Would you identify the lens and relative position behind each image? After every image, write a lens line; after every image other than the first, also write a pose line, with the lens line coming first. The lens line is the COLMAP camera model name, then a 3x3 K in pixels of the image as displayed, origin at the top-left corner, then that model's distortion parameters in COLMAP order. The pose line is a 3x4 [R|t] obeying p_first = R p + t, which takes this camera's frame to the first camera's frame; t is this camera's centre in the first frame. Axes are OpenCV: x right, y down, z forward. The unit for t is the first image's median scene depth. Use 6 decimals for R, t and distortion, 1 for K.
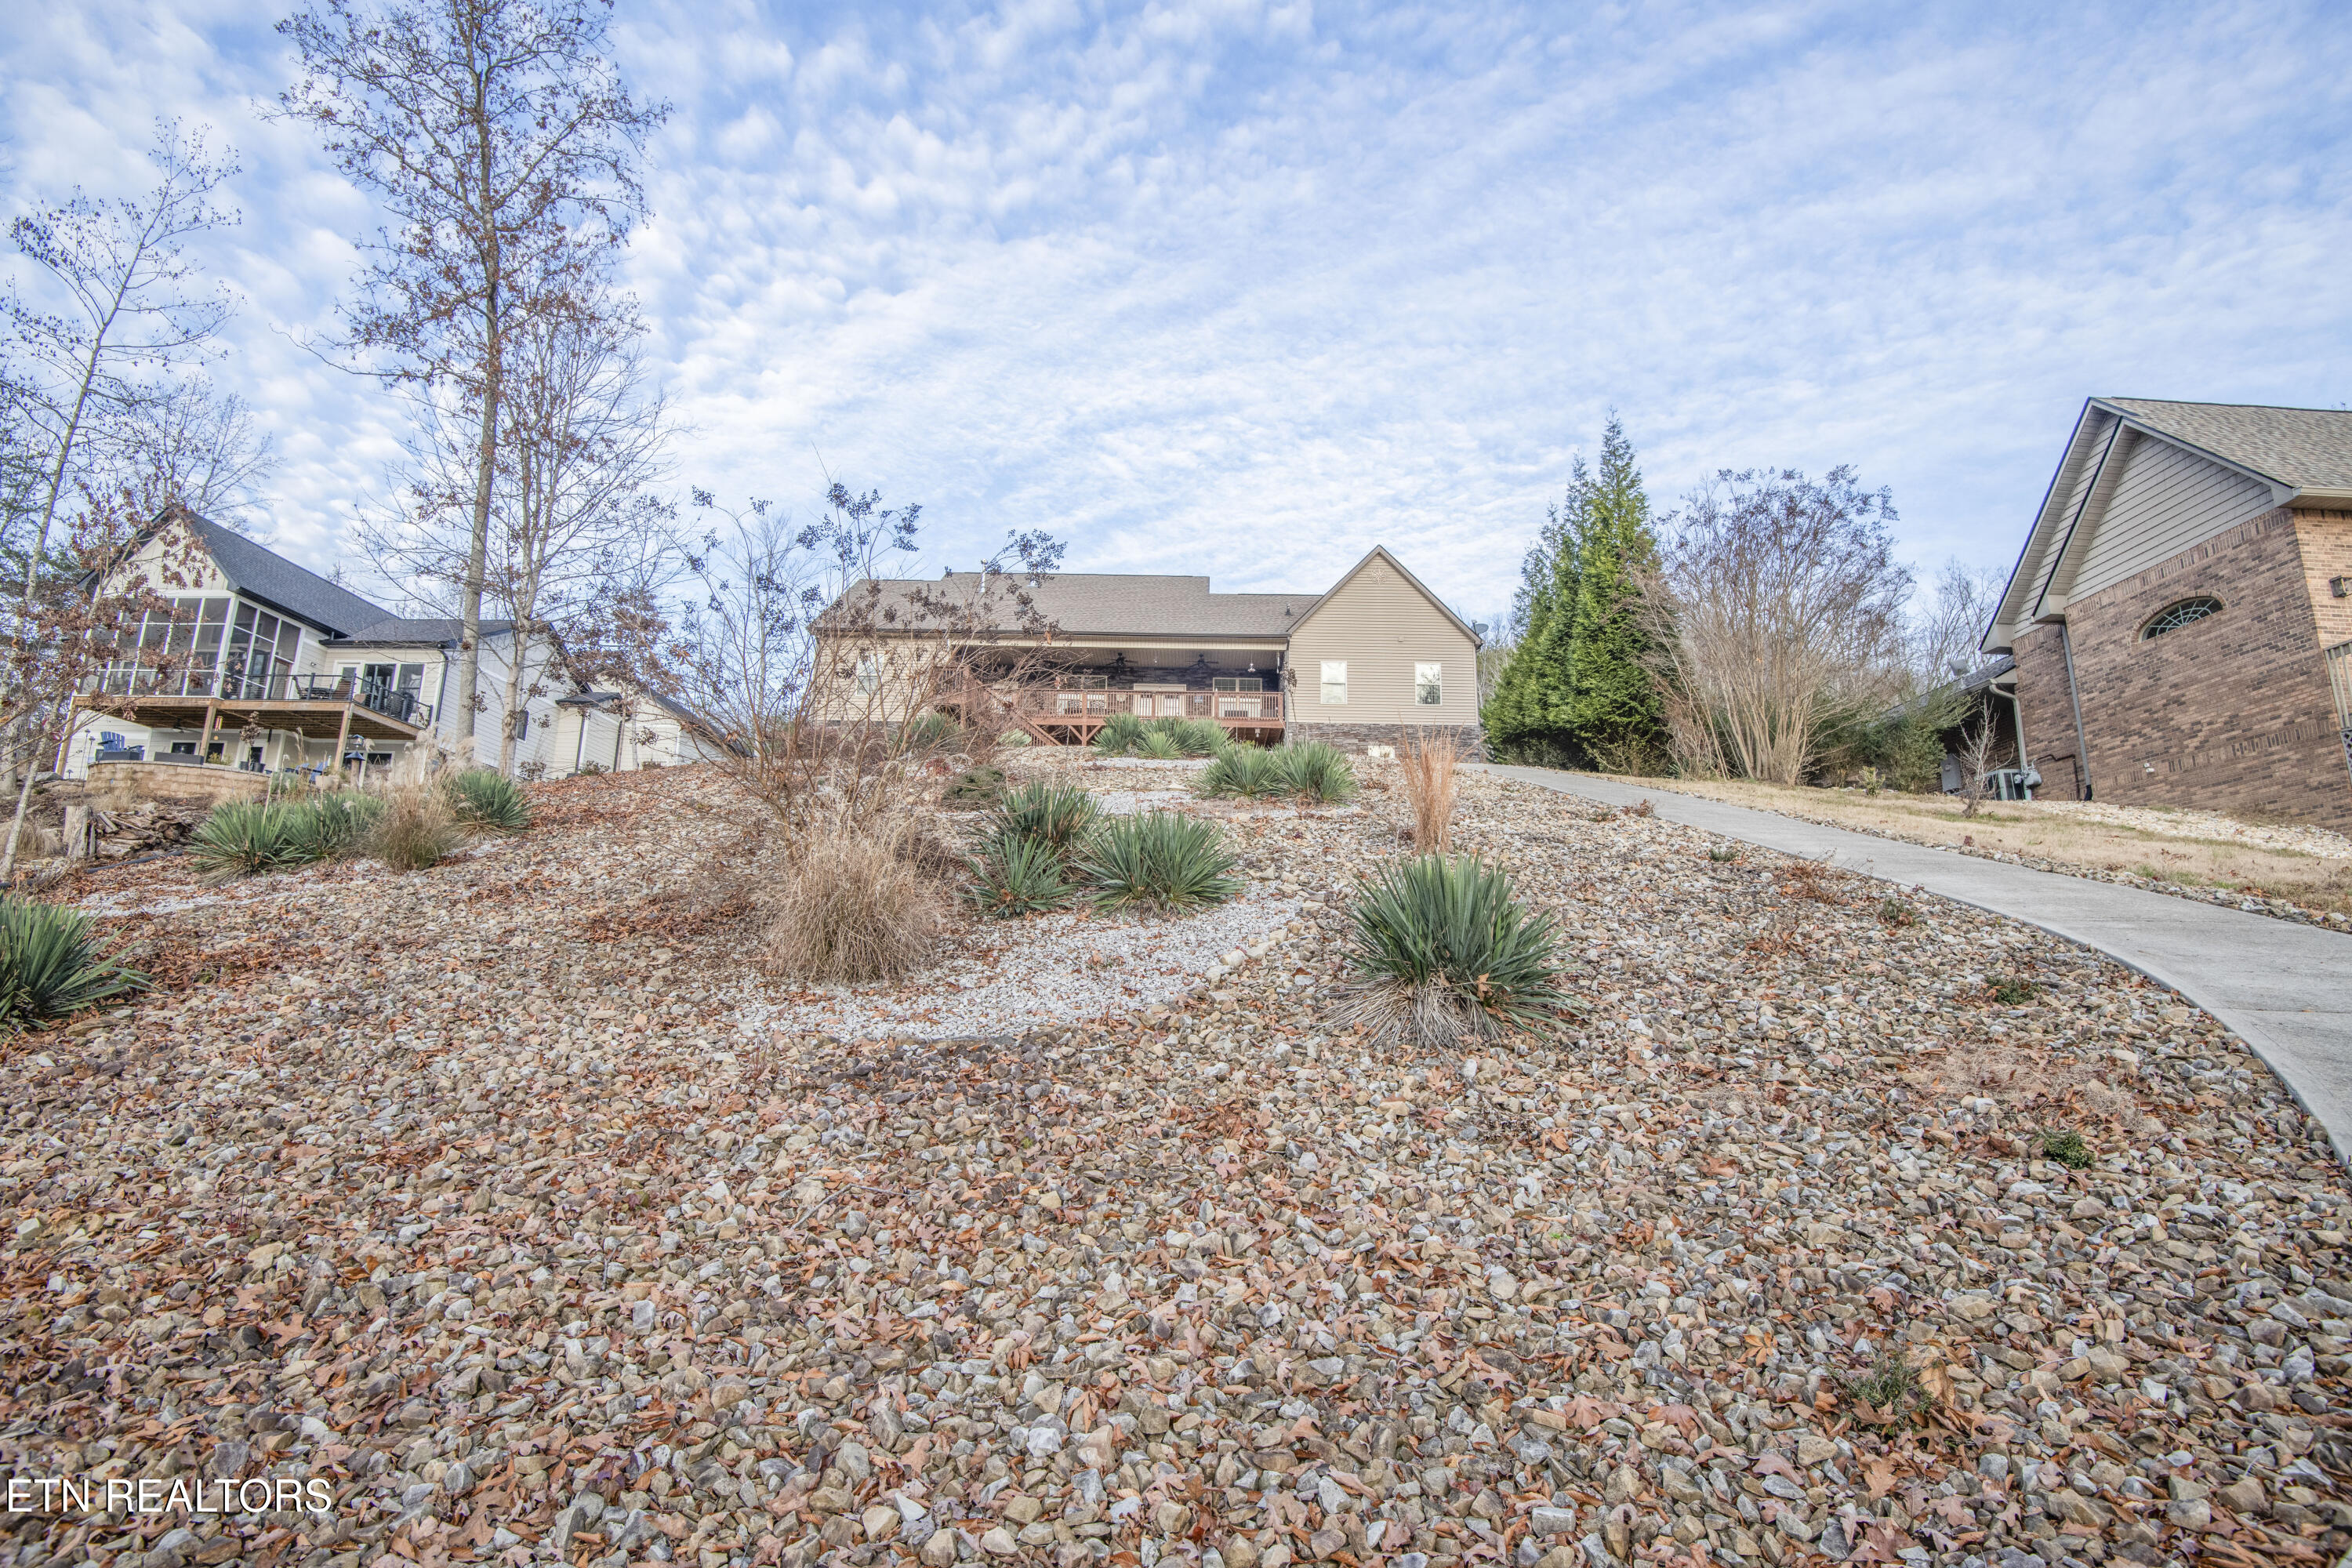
lens RADIAL K [[1083.8, 0, 1178.8], [0, 1083.8, 785.6], [0, 0, 1]] dist [-0.032137, -0.008643]
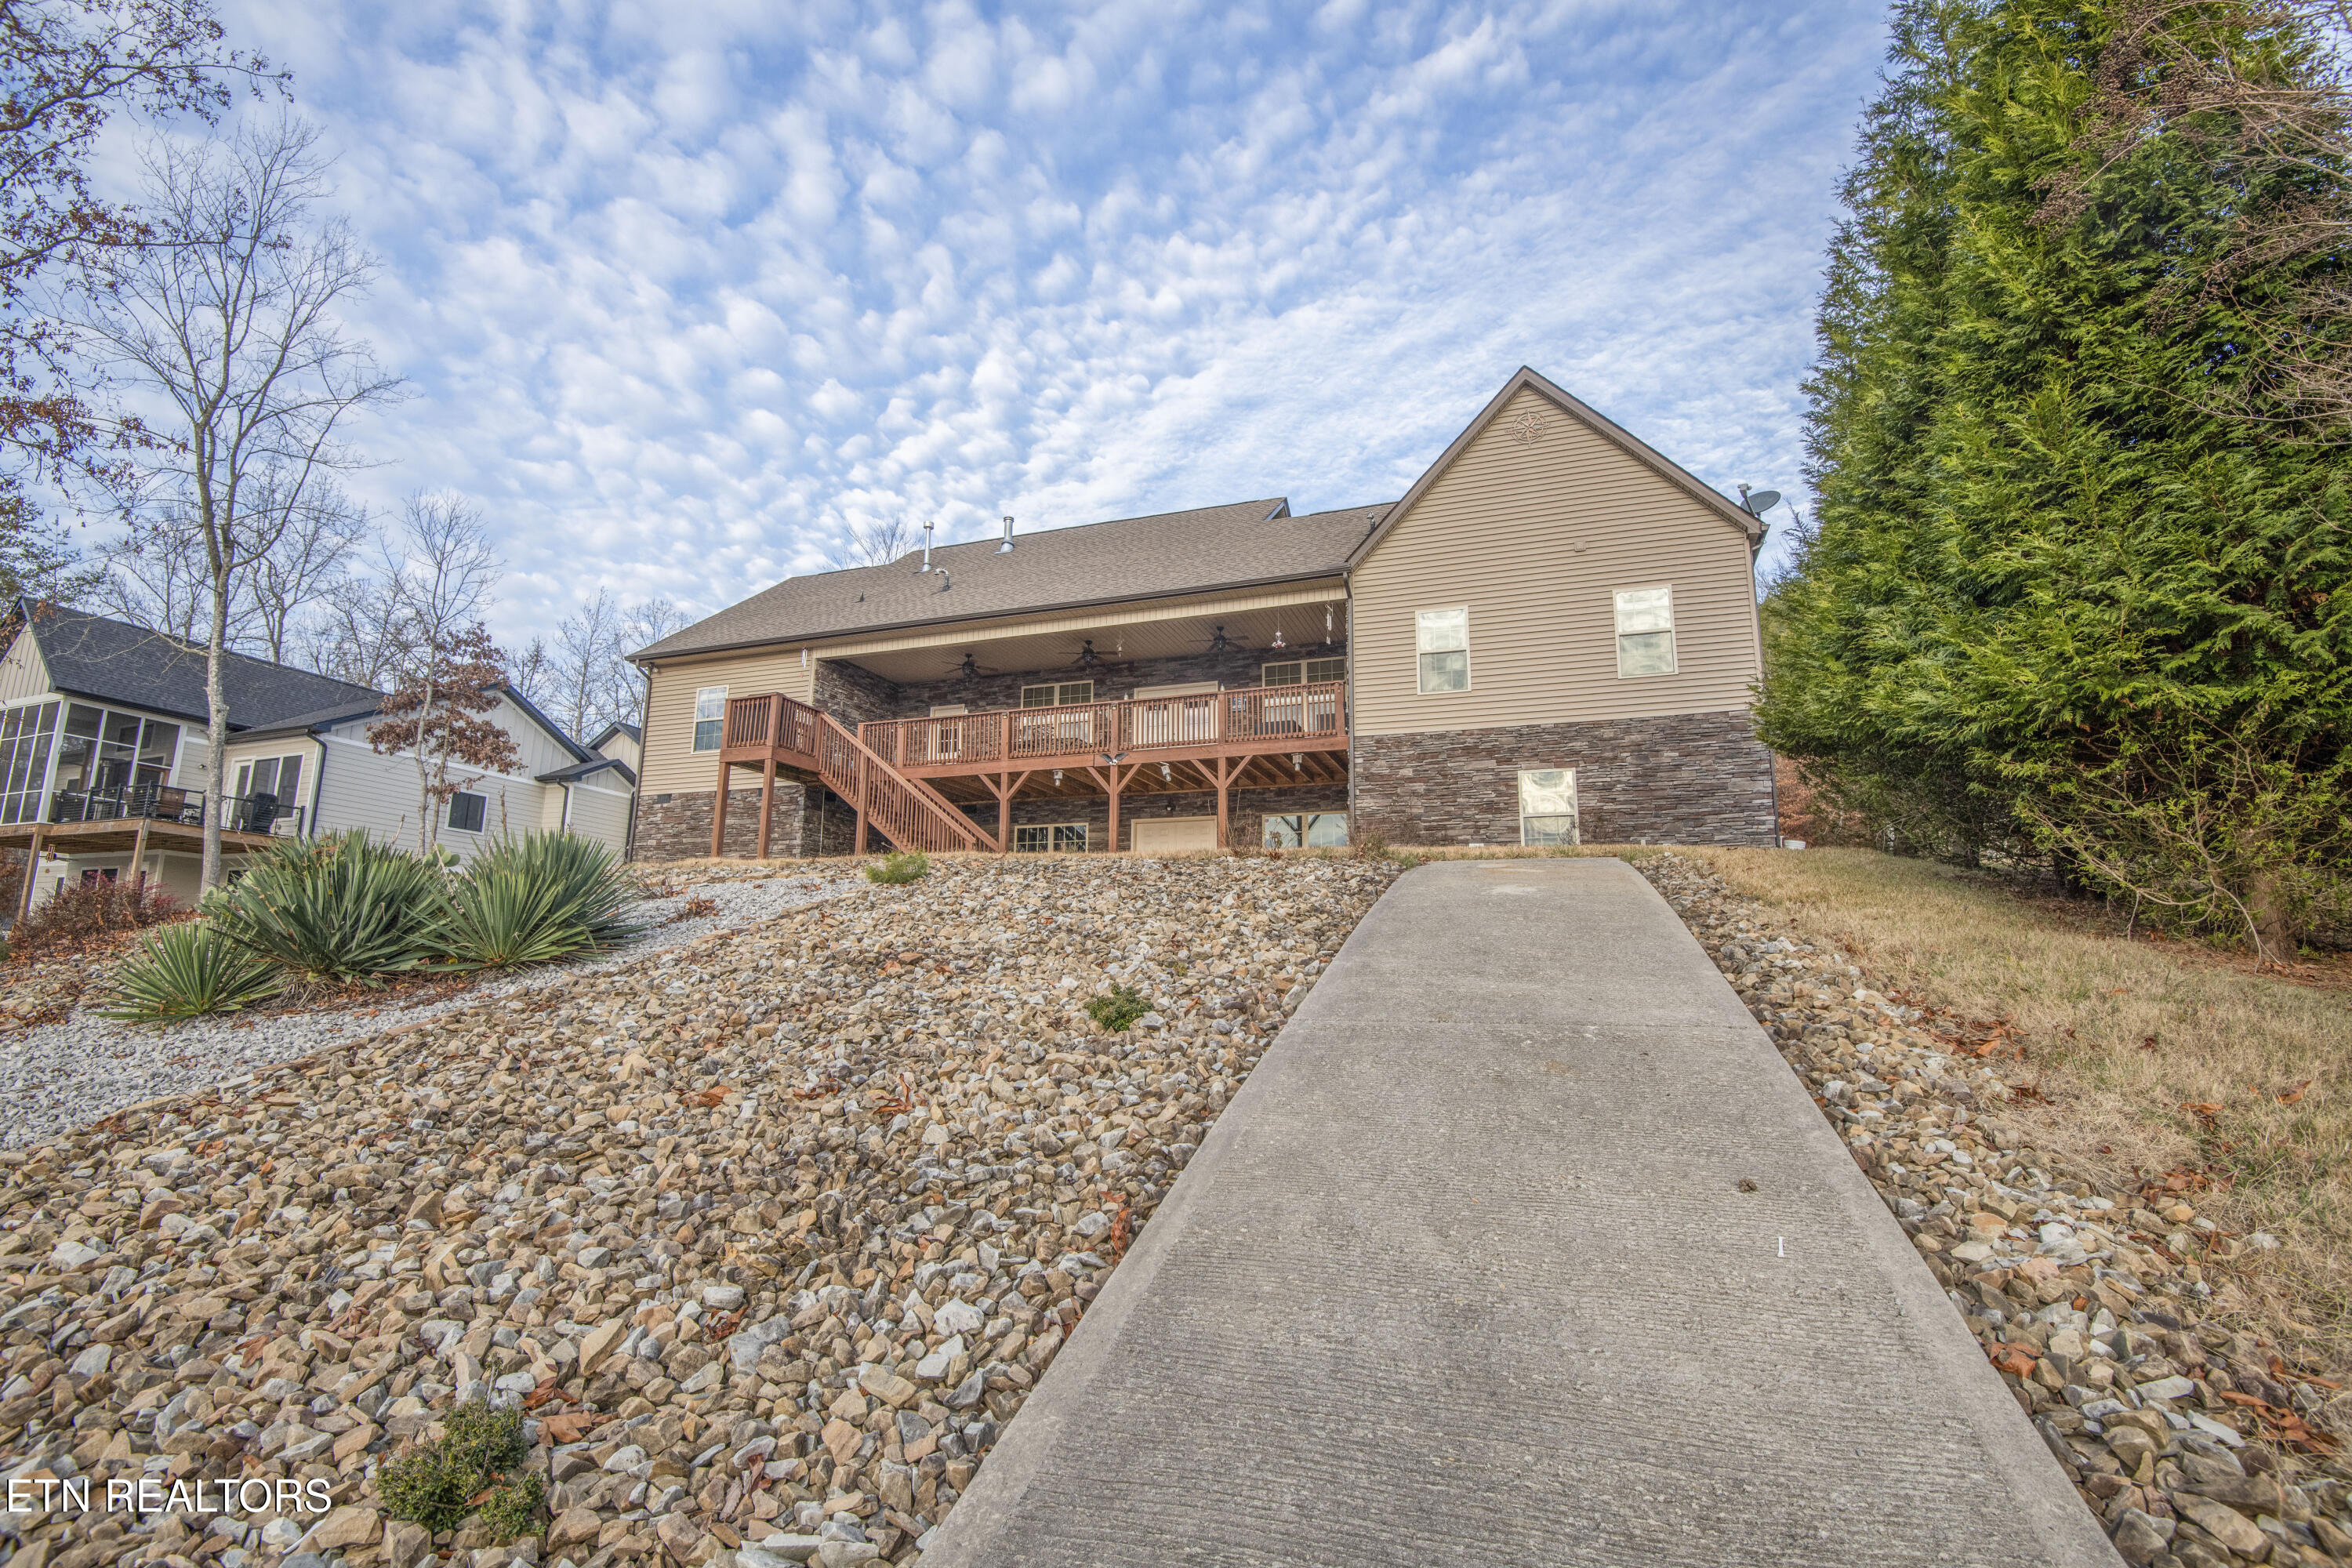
lens RADIAL K [[1083.8, 0, 1172.5], [0, 1083.8, 785.8], [0, 0, 1]] dist [-0.032137, -0.008643]
pose [[0.940734, -0.071678, -0.331484, 0.186361], [0.073175, 0.997287, -0.007979, -0.037136], [0.331156, -0.016750, 0.943427, 0.480496]]
